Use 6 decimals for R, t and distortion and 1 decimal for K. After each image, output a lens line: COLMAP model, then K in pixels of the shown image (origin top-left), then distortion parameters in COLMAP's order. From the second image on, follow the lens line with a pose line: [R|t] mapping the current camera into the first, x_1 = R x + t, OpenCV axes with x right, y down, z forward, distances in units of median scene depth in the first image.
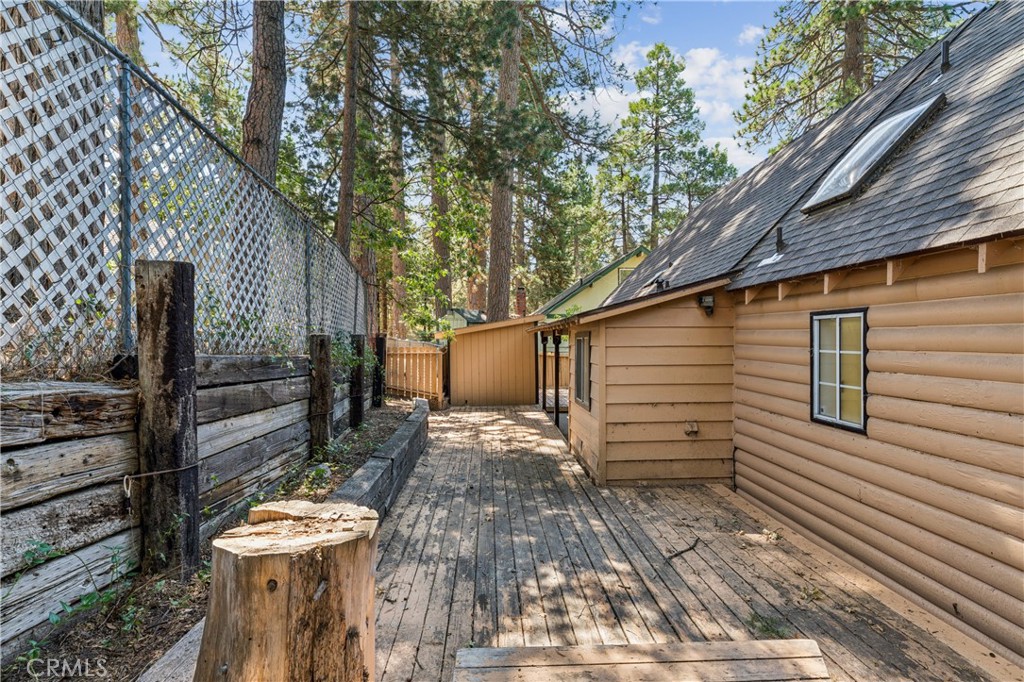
lens RADIAL K [[491.9, 0, 511.7], [0, 491.9, 340.5], [0, 0, 1]] dist [-0.000397, 0.000005]
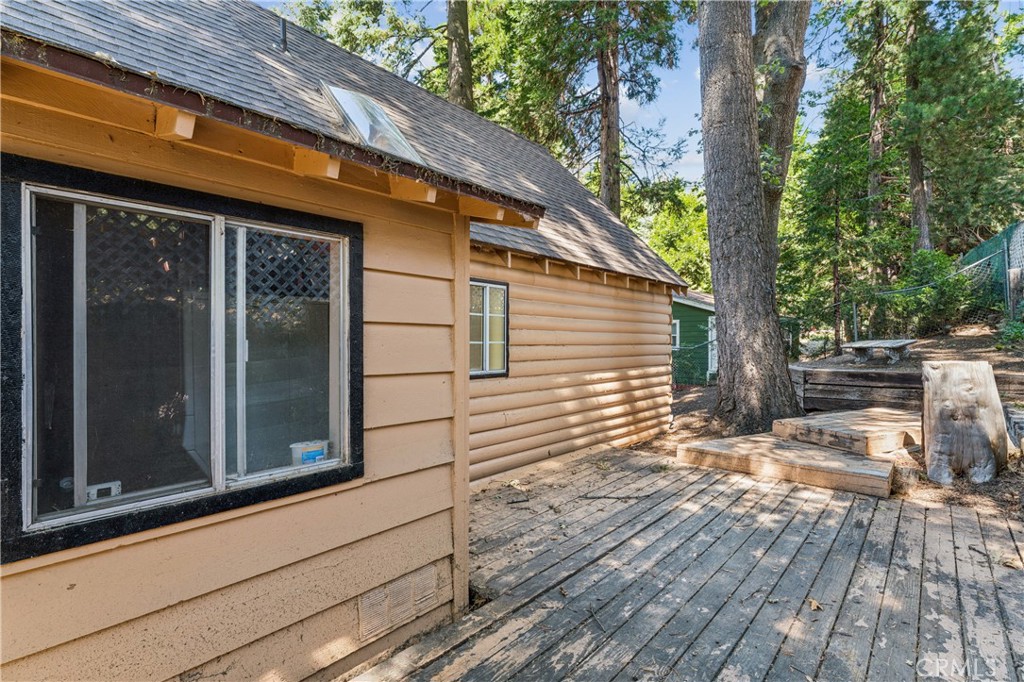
lens RADIAL K [[470.8, 0, 509.5], [0, 470.8, 342.1], [0, 0, 1]] dist [-0.005636, 0.000607]
pose [[-0.709998, 0.006803, 0.704171, -0.203039], [0.004469, 0.999977, -0.005155, 0.103202], [-0.704190, -0.000513, -0.710012, 1.903263]]
